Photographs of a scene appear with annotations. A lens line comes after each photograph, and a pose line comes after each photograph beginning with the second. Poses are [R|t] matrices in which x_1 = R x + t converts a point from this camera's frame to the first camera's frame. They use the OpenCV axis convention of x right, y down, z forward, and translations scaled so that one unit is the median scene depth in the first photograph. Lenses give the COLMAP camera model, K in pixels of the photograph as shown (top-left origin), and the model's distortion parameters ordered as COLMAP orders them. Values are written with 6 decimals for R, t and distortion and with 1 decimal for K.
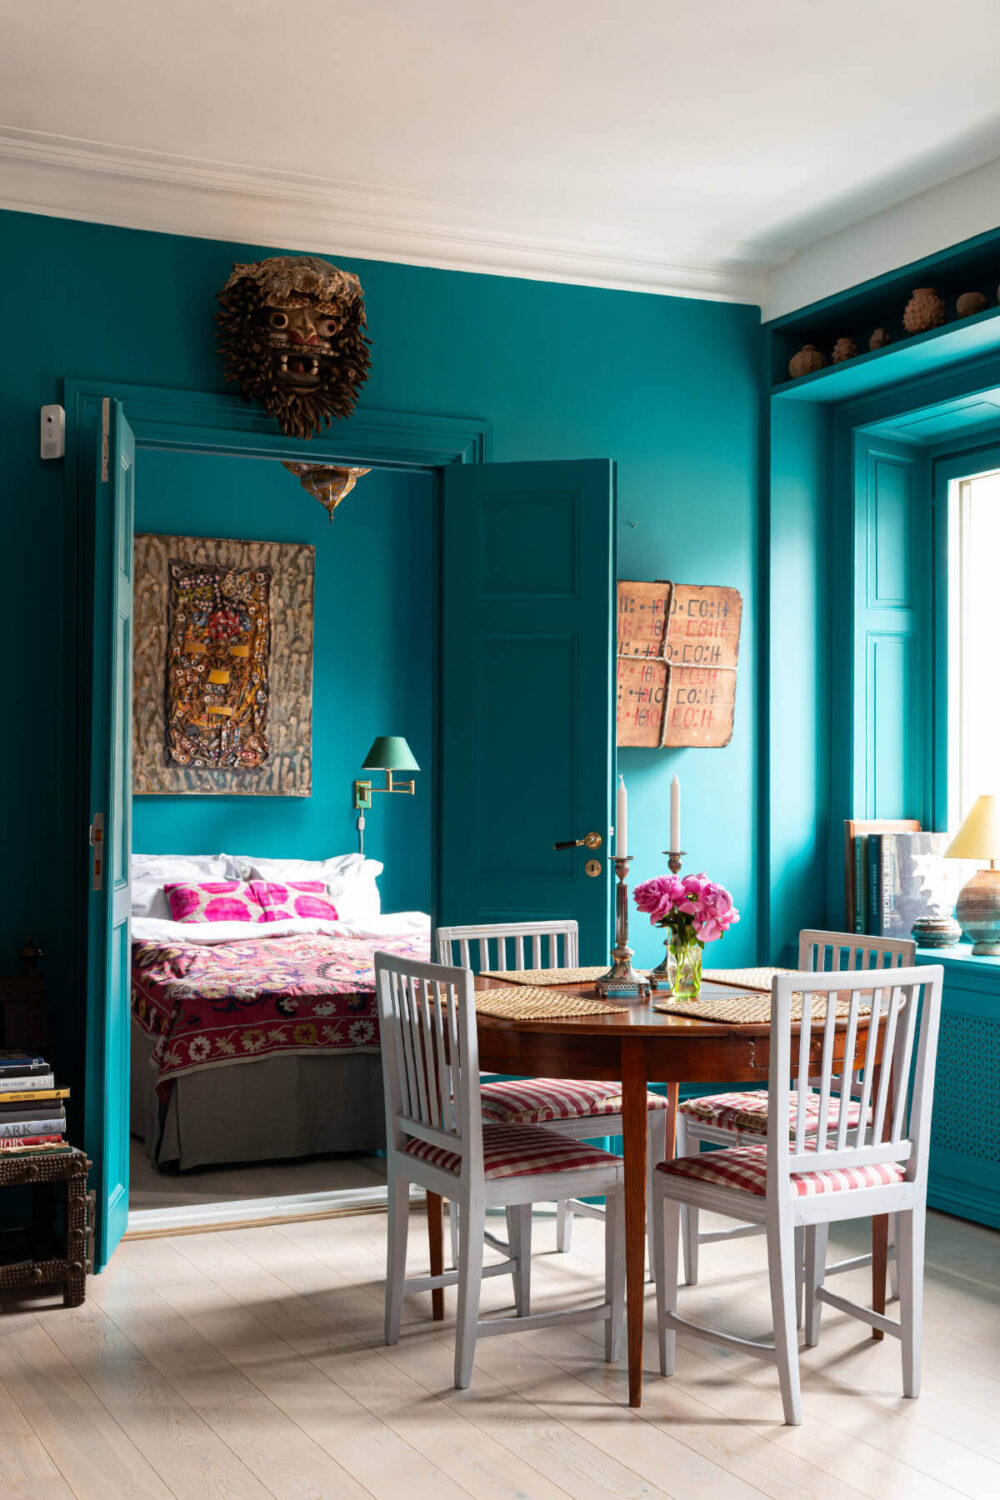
lens RADIAL K [[1740.3, 0, 498.4], [0, 1740.3, 764.1], [0, 0, 1]] dist [-0.000020, 0.000000]
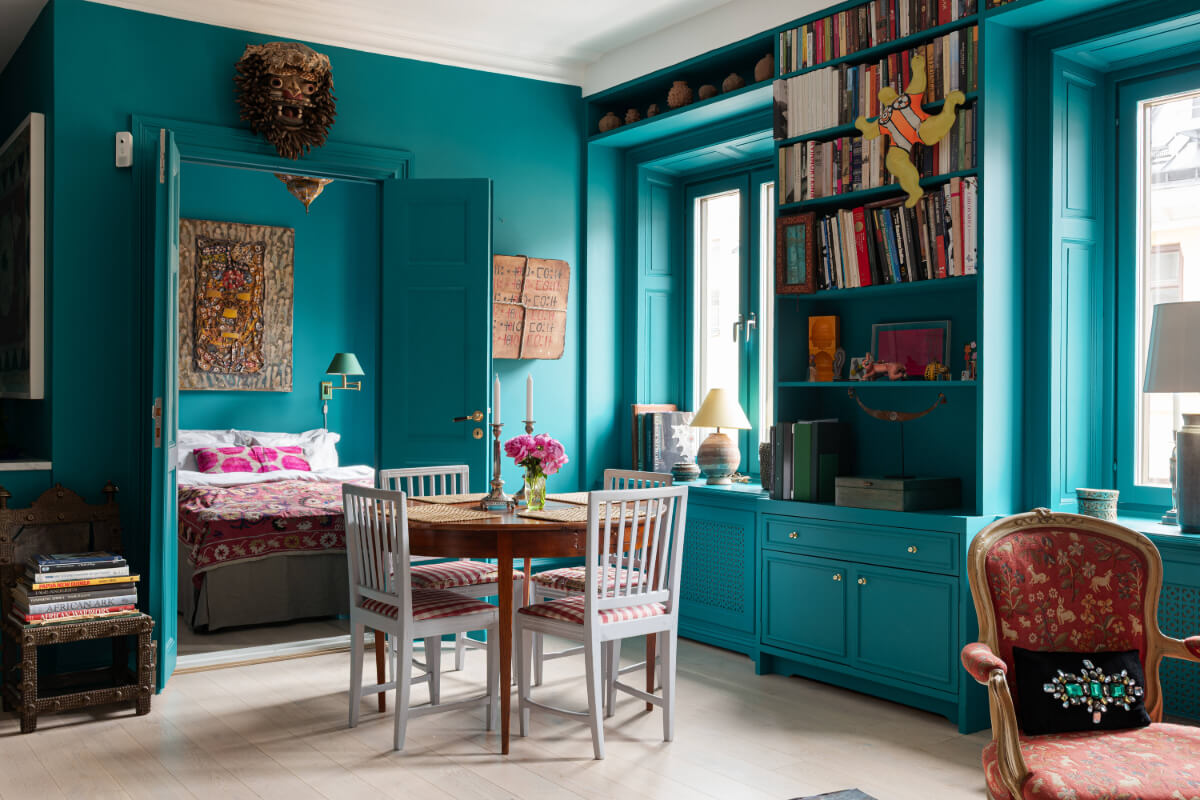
lens RADIAL K [[1127.6, 0, 599.3], [0, 1127.6, 392.1], [0, 0, 1]] dist [-0.002412, 0.000000]
pose [[0.986146, 0.000750, 0.165875, -0.007054], [-0.003044, 0.999903, 0.013579, 0.006449], [-0.165849, -0.013896, 0.986053, -0.040980]]
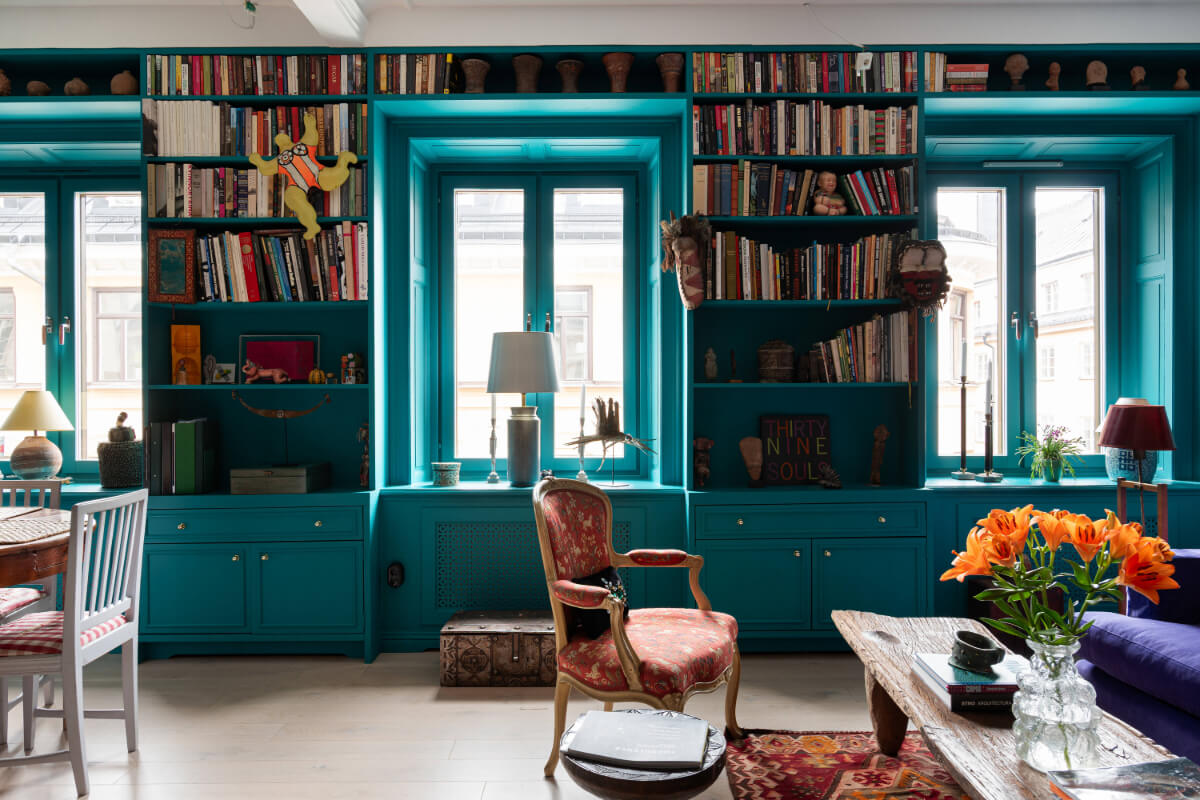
lens RADIAL K [[840.6, 0, 571.0], [0, 840.6, 400.3], [0, 0, 1]] dist [-0.001092, -0.002339]
pose [[0.443075, -0.009621, 0.896433, -0.187160], [-0.008757, 0.999848, 0.015059, 0.009379], [-0.896442, -0.014522, 0.442923, 0.177294]]
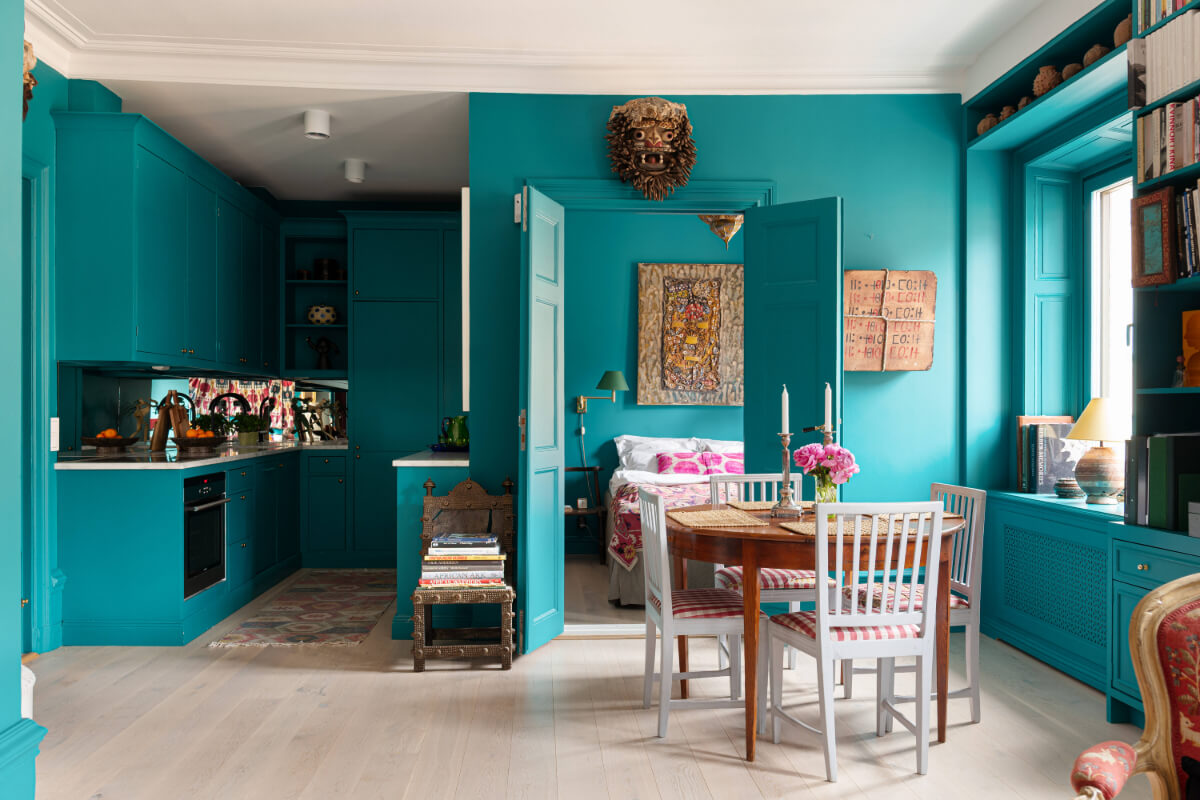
lens RADIAL K [[945.3, 0, 605.7], [0, 945.3, 414.4], [0, 0, 1]] dist [0.001464, -0.007392]
pose [[0.924236, -0.002130, -0.381815, 0.183989], [0.009744, 0.999790, 0.018008, 0.012218], [0.381696, -0.020364, 0.924063, 0.072332]]
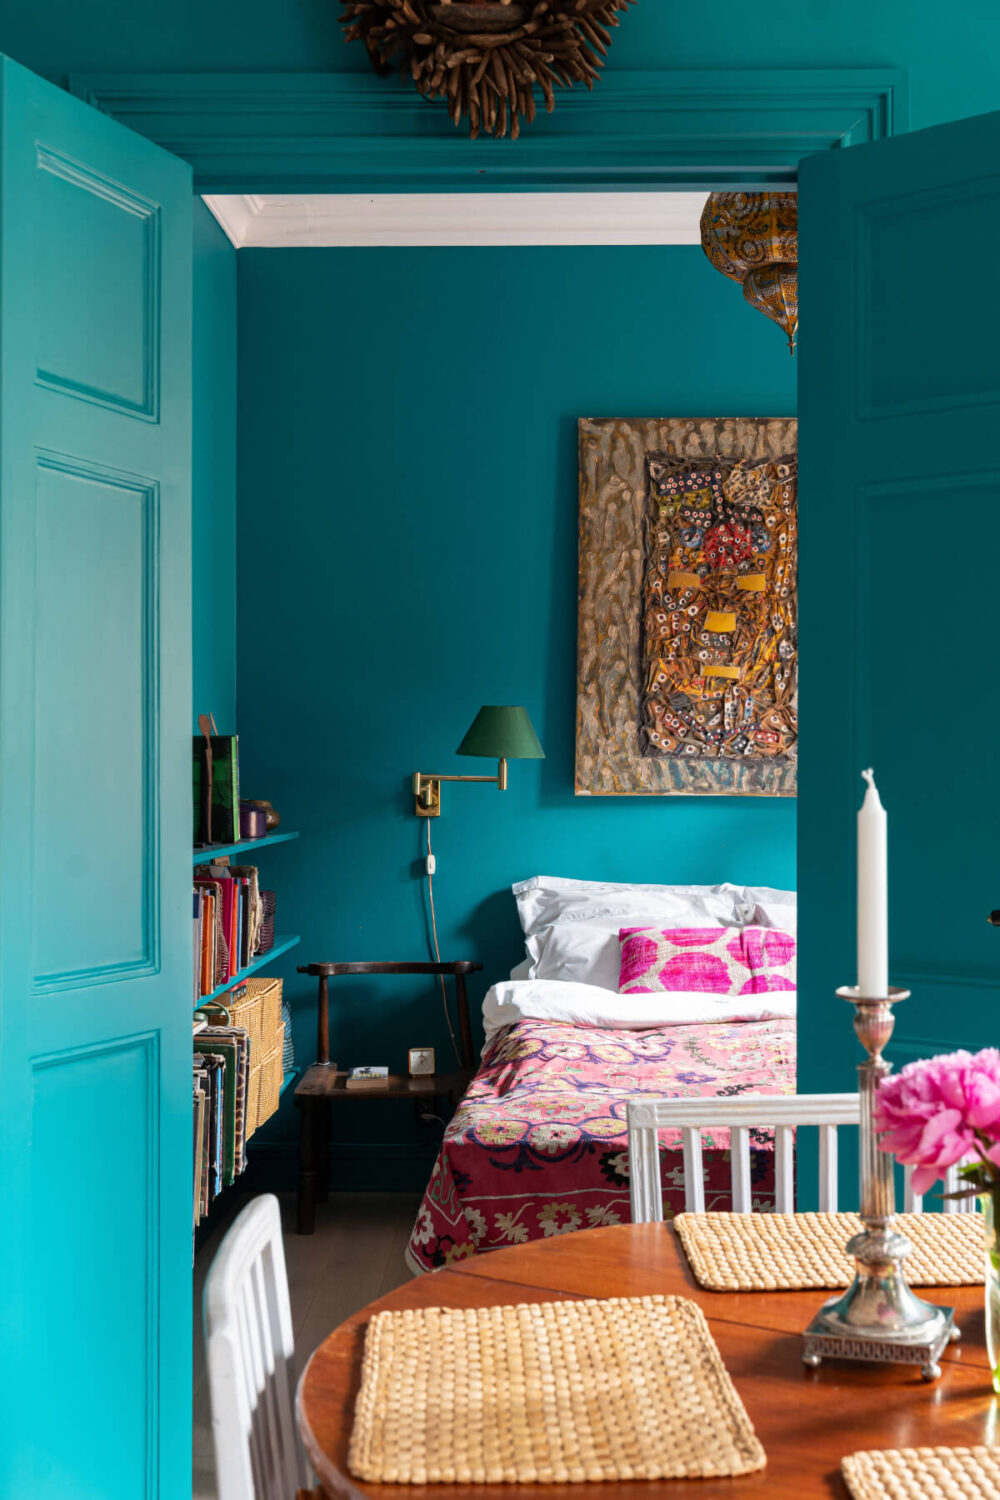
lens RADIAL K [[1862.8, 0, 527.4], [0, 1862.8, 778.4], [0, 0, 1]] dist [0.013031, 0.000000]
pose [[0.895562, -0.003927, -0.444919, 0.130495], [0.010319, 0.999875, 0.011947, 0.001717], [0.444816, -0.015291, 0.895491, 0.436813]]
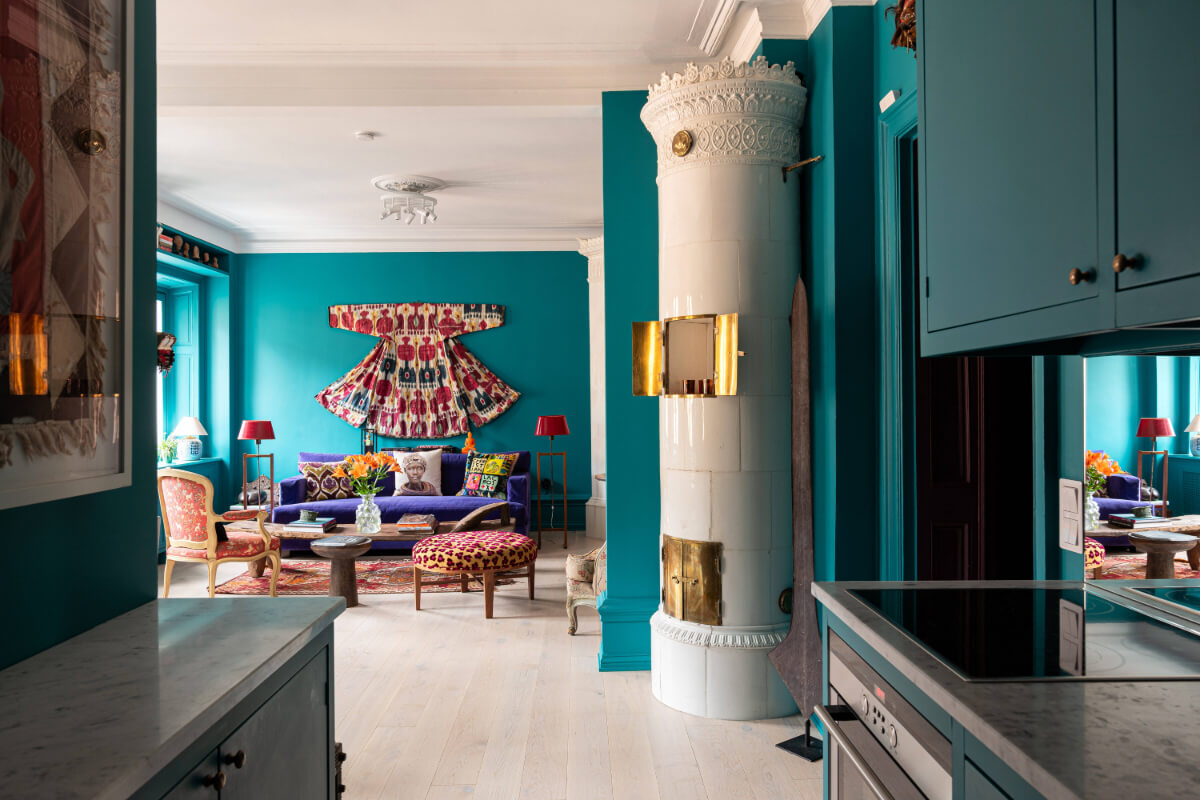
lens RADIAL K [[840.6, 0, 592.4], [0, 840.6, 402.9], [0, 0, 1]] dist [-0.001092, -0.002339]
pose [[-0.898478, -0.008361, 0.438938, -0.541198], [-0.013958, 0.999857, -0.009526, -0.005163], [-0.438796, -0.014686, -0.898467, 1.017495]]
